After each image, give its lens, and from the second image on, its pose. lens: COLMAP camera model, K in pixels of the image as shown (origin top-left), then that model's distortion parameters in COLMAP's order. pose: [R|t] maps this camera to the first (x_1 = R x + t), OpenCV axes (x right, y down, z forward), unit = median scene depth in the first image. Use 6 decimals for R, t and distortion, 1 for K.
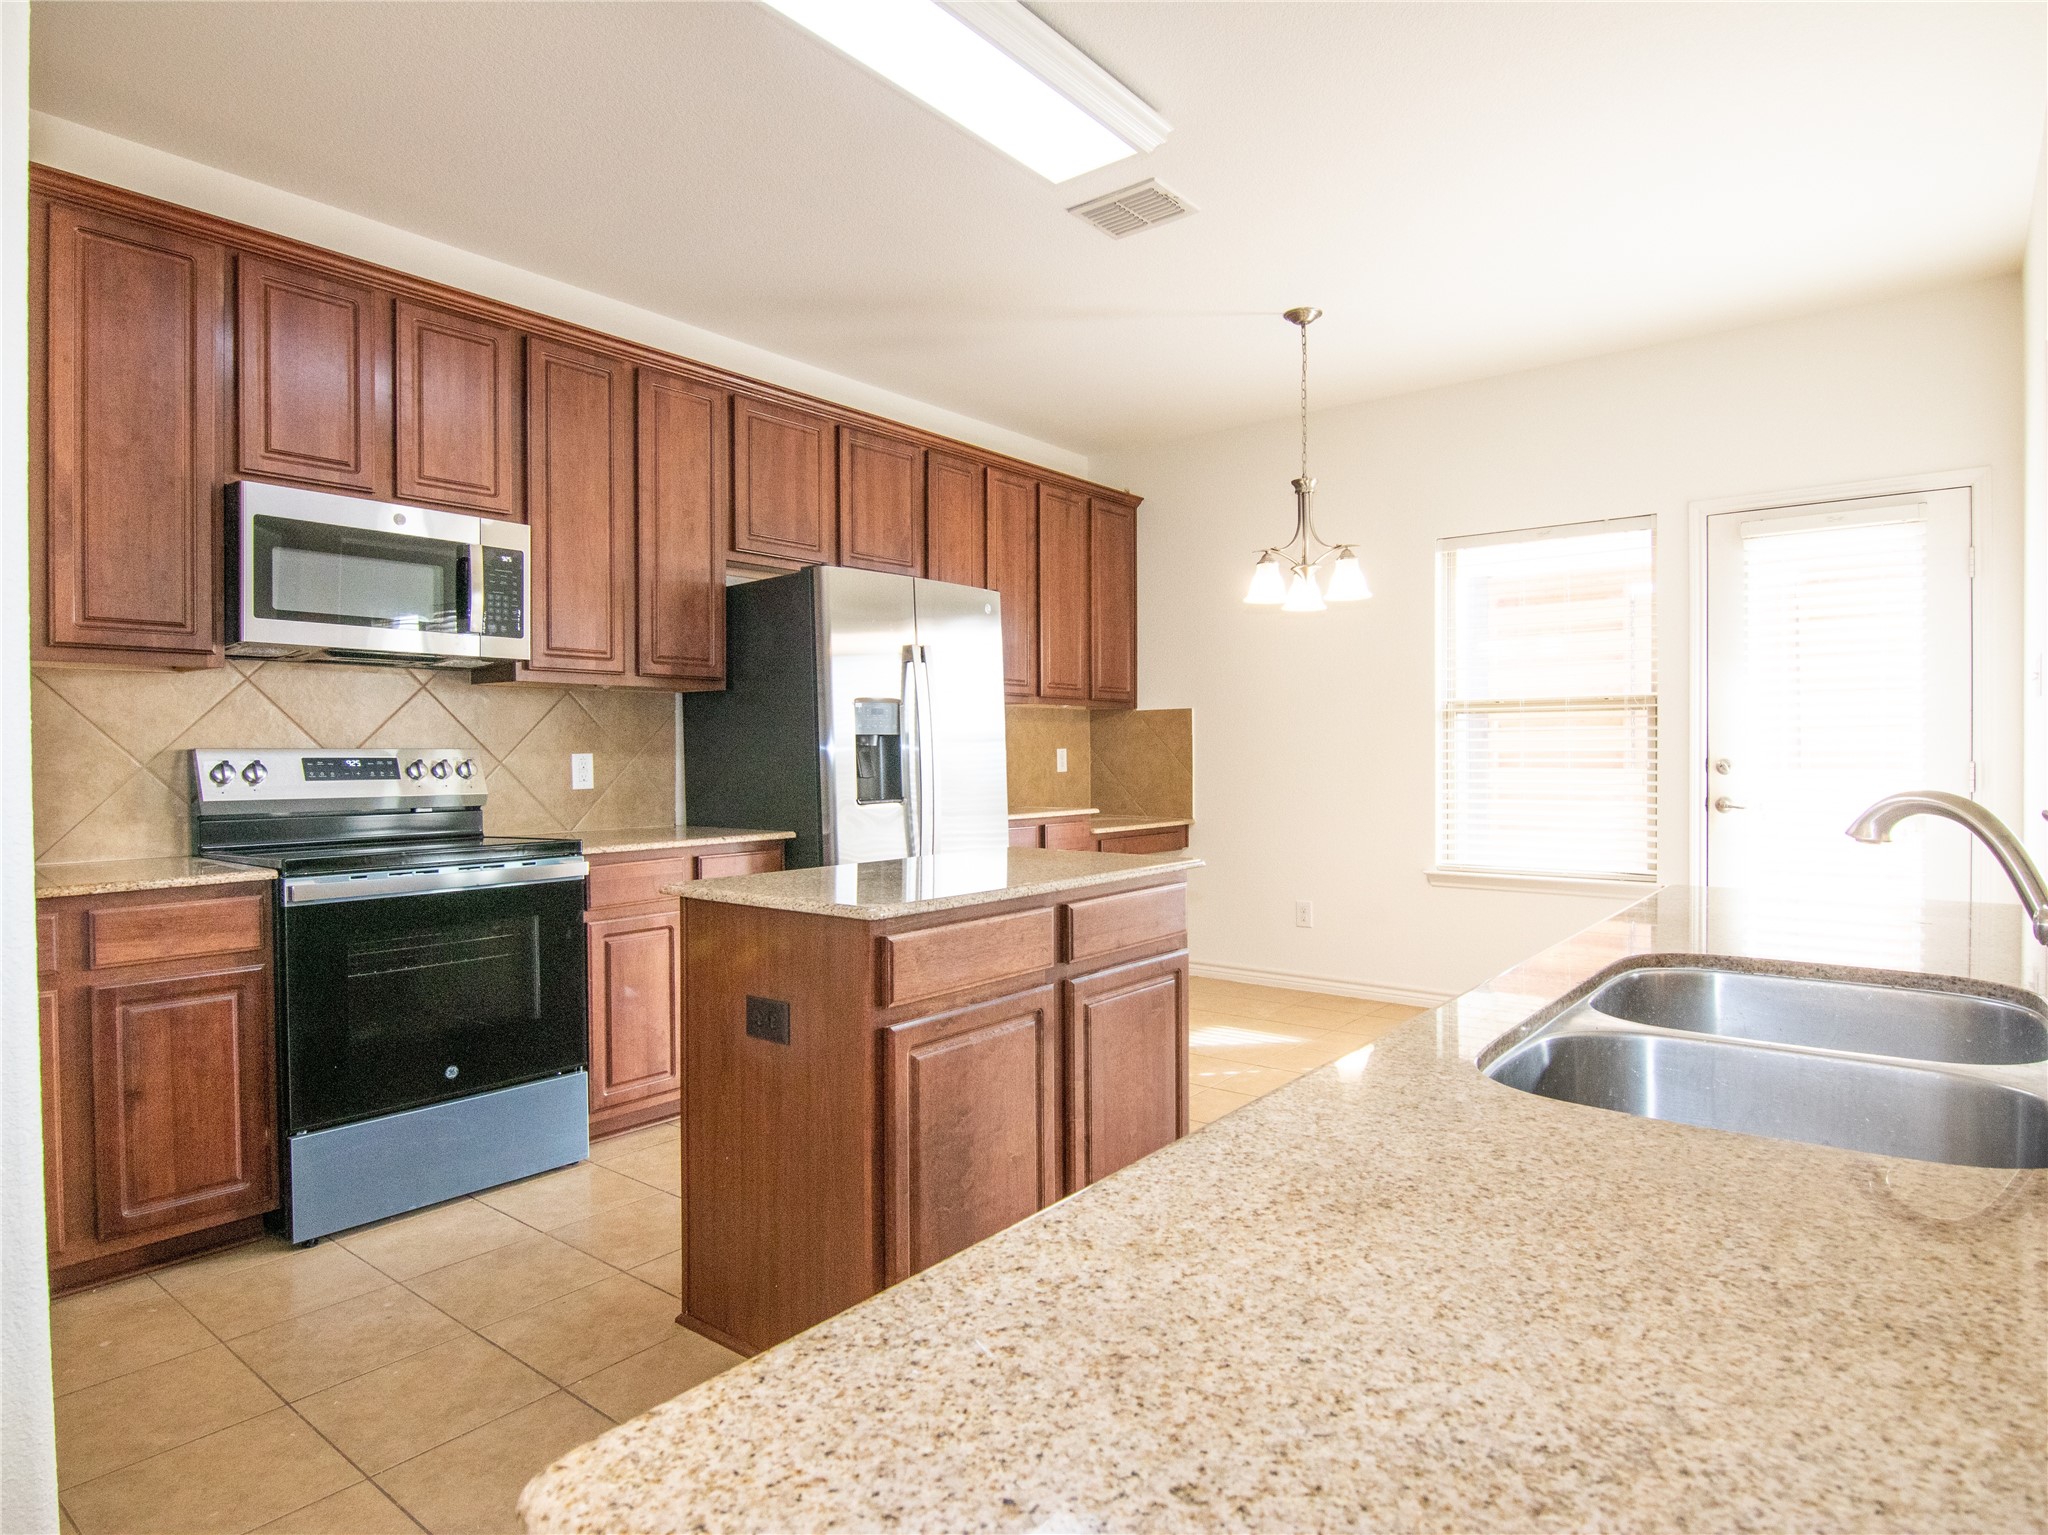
lens RADIAL K [[1176.6, 0, 1027.1], [0, 1176.6, 768.1], [0, 0, 1]] dist [-0.007738, -0.006000]
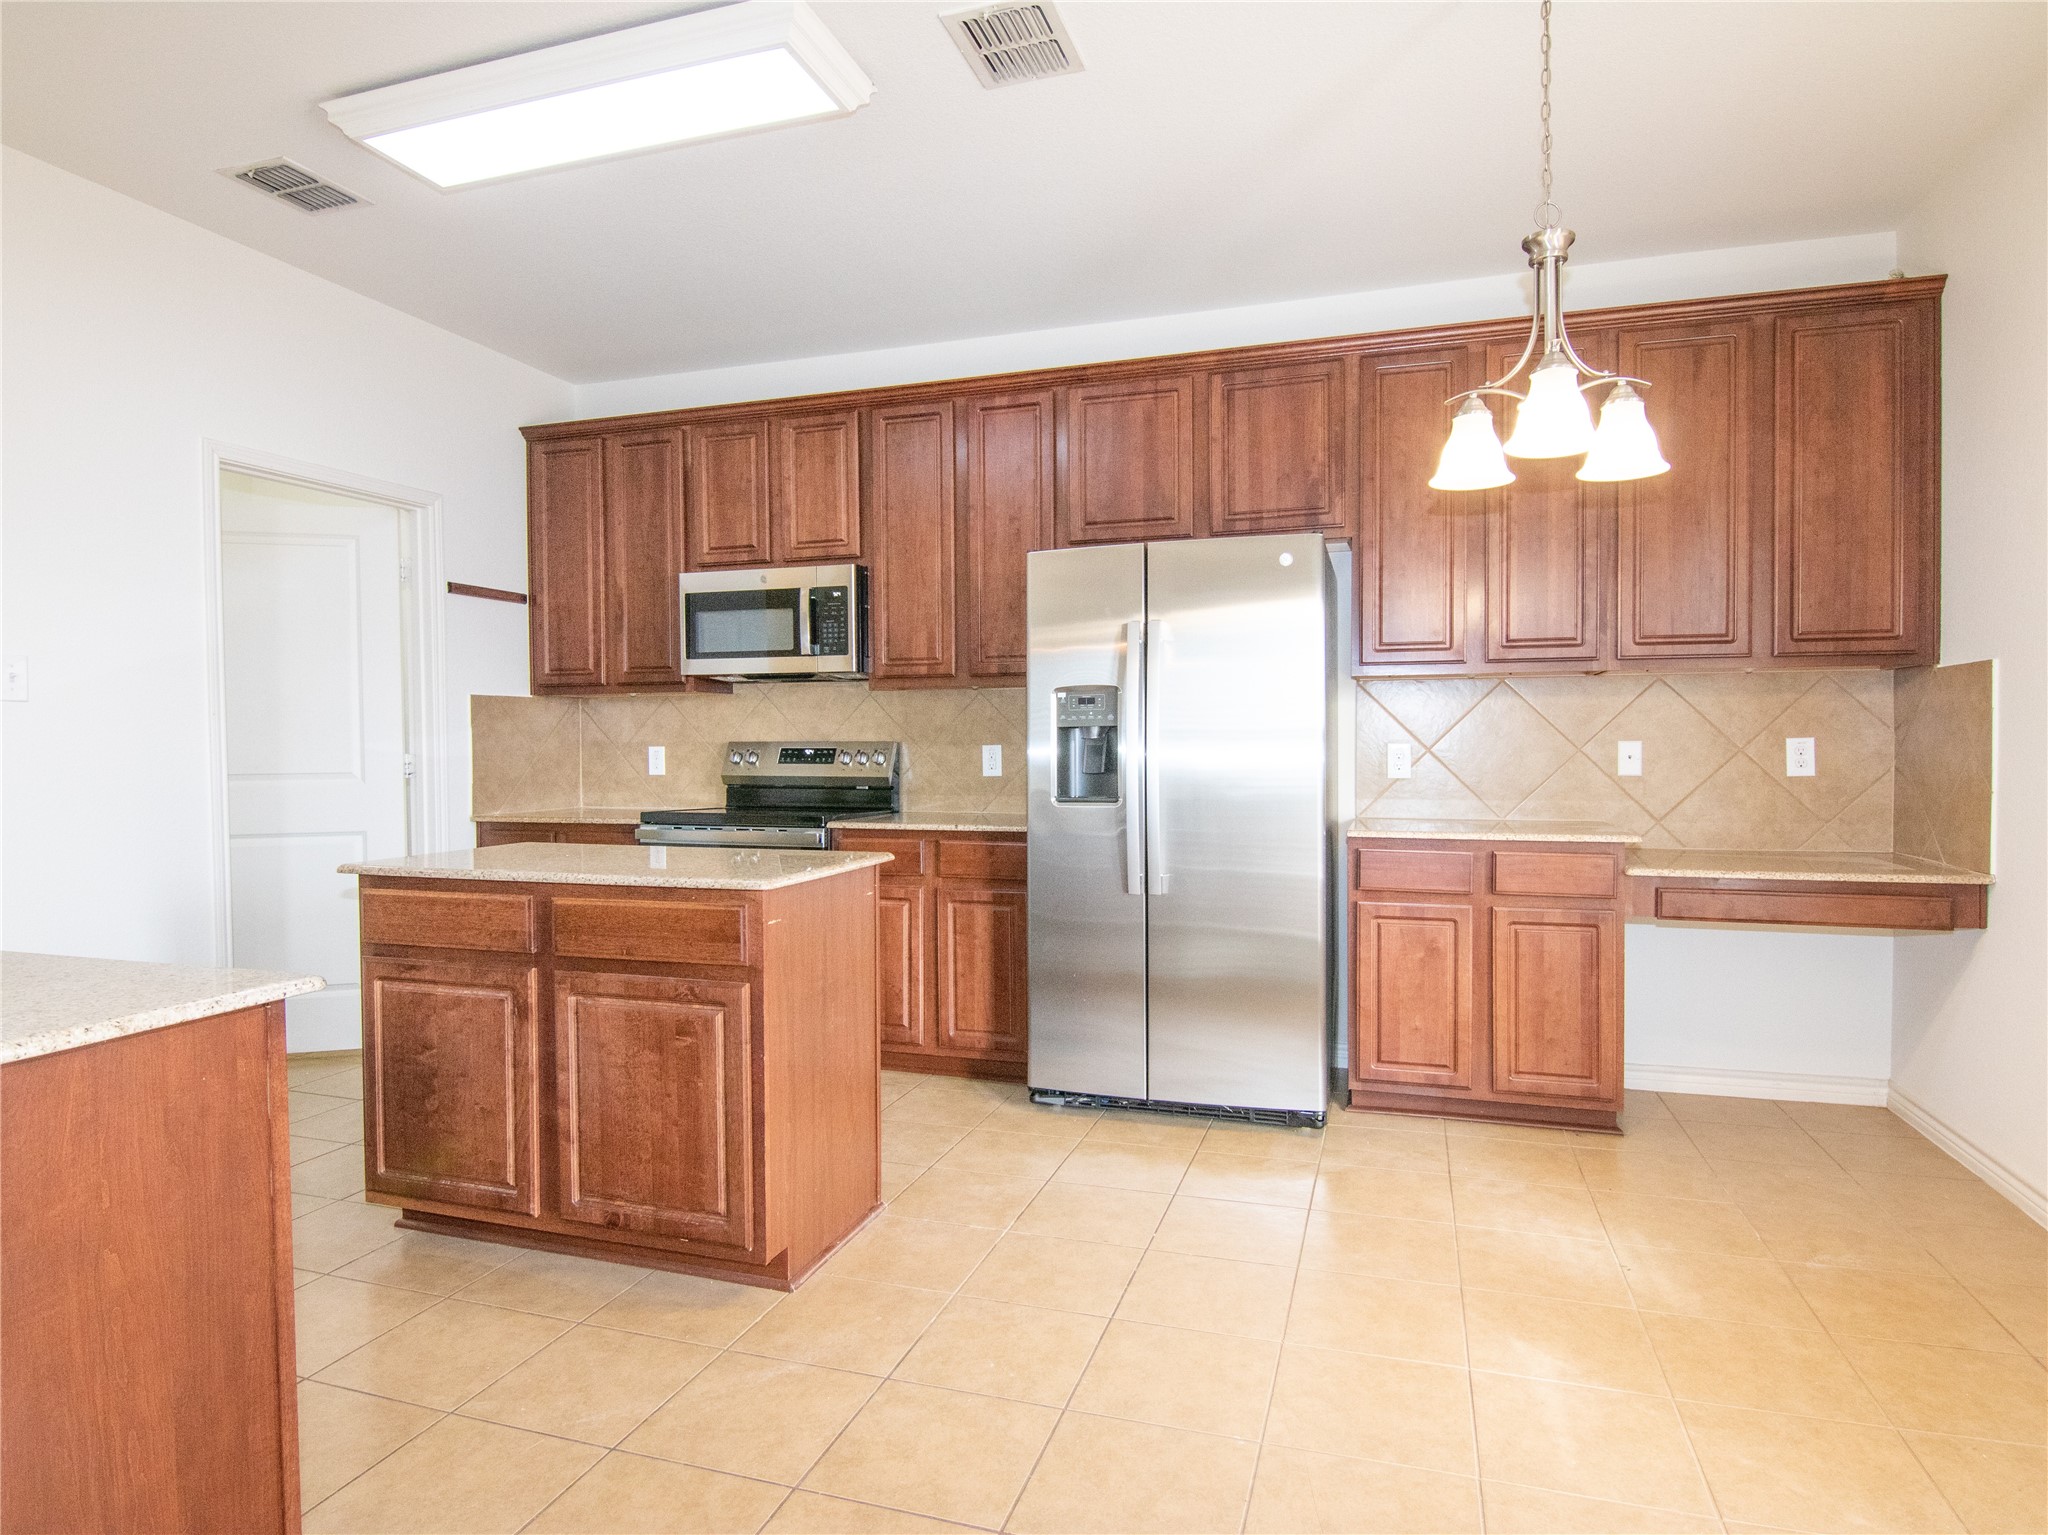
lens RADIAL K [[1176.6, 0, 1024.8], [0, 1176.6, 761.1], [0, 0, 1]] dist [-0.007738, -0.006000]
pose [[0.337319, 0.017888, -0.941220, 0.772220], [-0.010628, 0.999828, 0.015193, -0.015936], [0.941330, 0.004878, 0.337451, 0.702087]]
